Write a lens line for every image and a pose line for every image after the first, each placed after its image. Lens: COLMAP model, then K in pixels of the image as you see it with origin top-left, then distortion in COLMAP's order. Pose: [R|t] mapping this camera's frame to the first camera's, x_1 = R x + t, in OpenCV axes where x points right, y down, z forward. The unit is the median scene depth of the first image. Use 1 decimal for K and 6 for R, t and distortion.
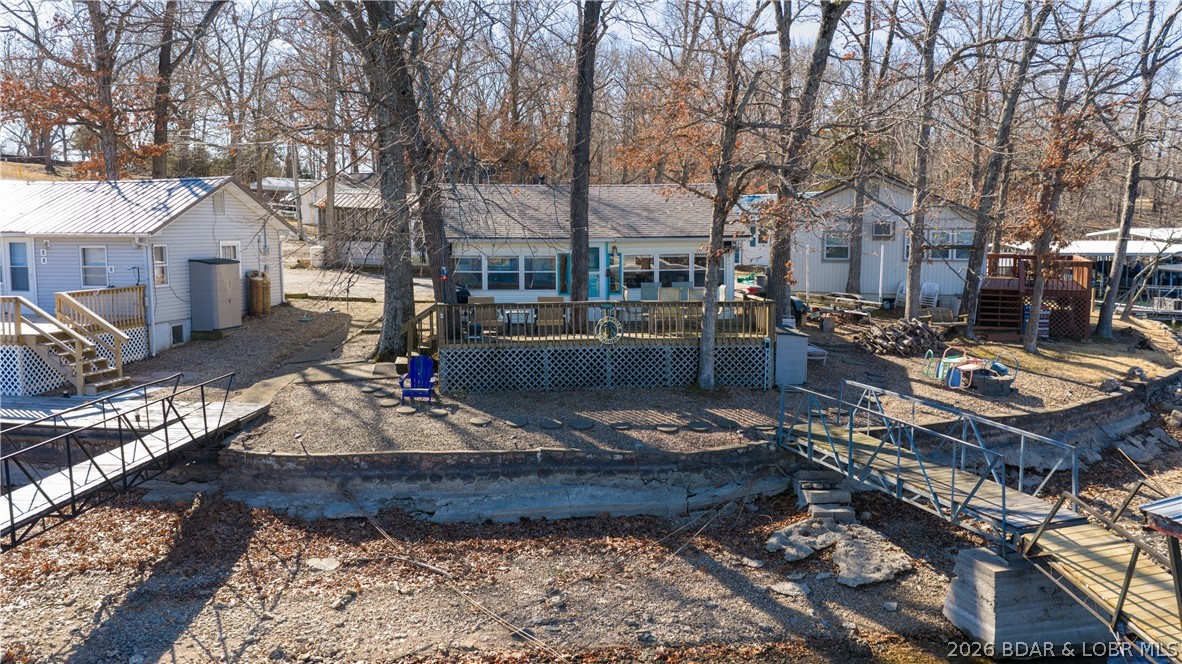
lens RADIAL K [[974.5, 0, 594.7], [0, 974.5, 326.2], [0, 0, 1]] dist [0.029593, -0.063715]
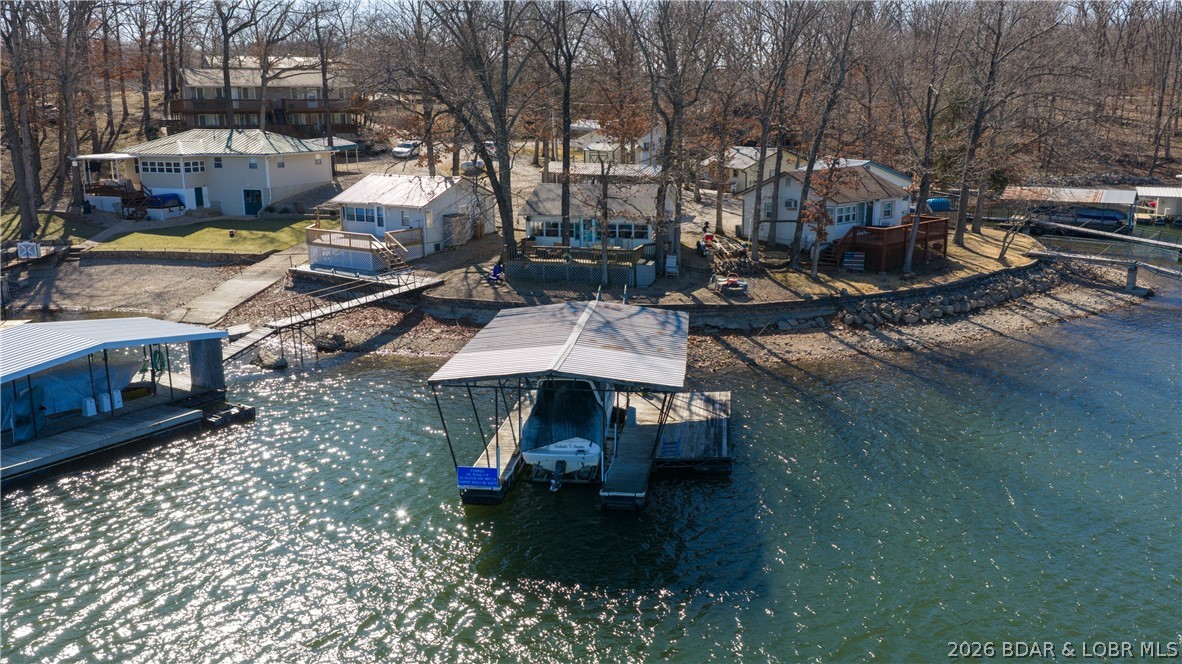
lens RADIAL K [[970.5, 0, 591.0], [0, 970.5, 332.0], [0, 0, 1]] dist [0.030621, -0.067997]
pose [[0.914282, 0.085104, -0.396037, 1.065653], [-0.034186, 0.990404, 0.133906, -0.144102], [0.403633, -0.108889, 0.908418, -1.243111]]
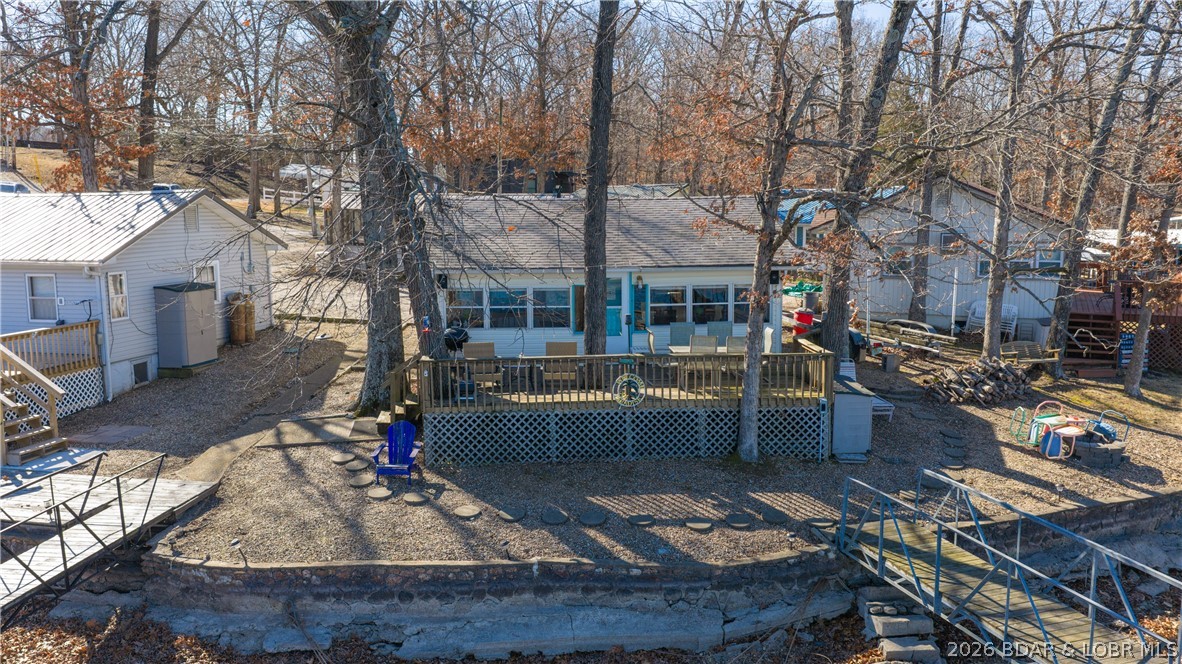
lens RADIAL K [[974.5, 0, 594.7], [0, 974.5, 326.2], [0, 0, 1]] dist [0.029593, -0.063715]
pose [[0.999148, 0.003489, -0.041134, 0.019047], [-0.002455, 0.999680, 0.025175, -0.070119], [0.041209, -0.025052, 0.998836, 0.178093]]
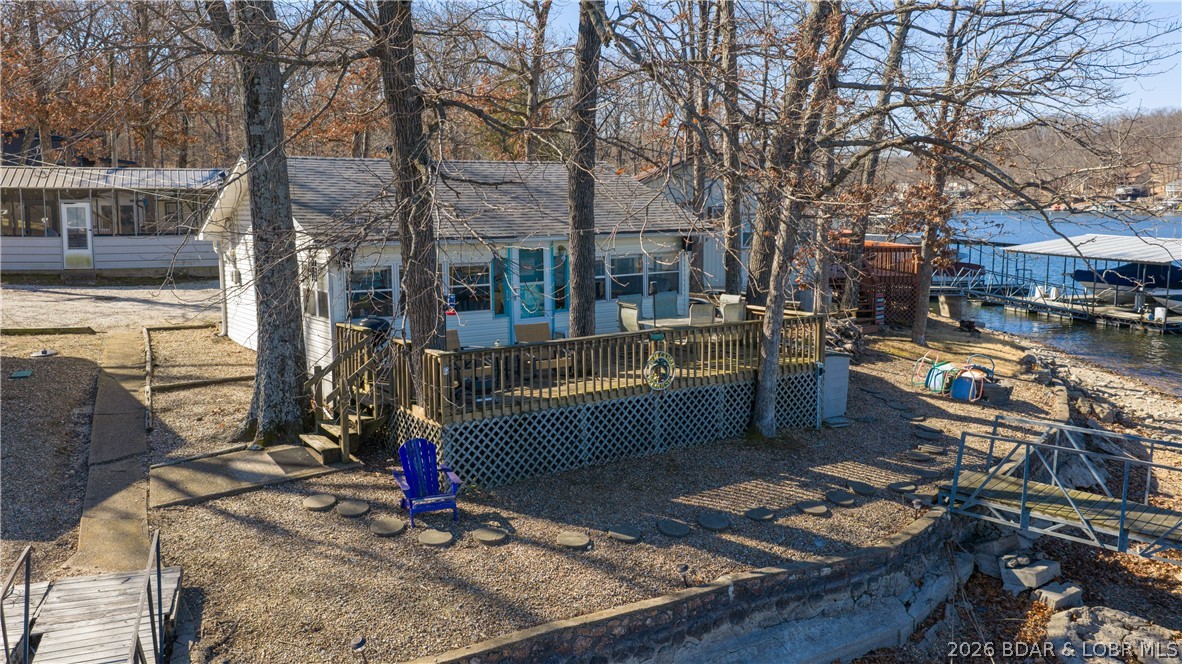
lens RADIAL K [[974.5, 0, 594.7], [0, 974.5, 326.2], [0, 0, 1]] dist [0.029593, -0.063715]
pose [[0.886826, -0.062047, 0.457920, -0.346251], [0.050689, 0.998026, 0.037064, -0.056174], [-0.459316, -0.009657, 0.888221, 0.396046]]
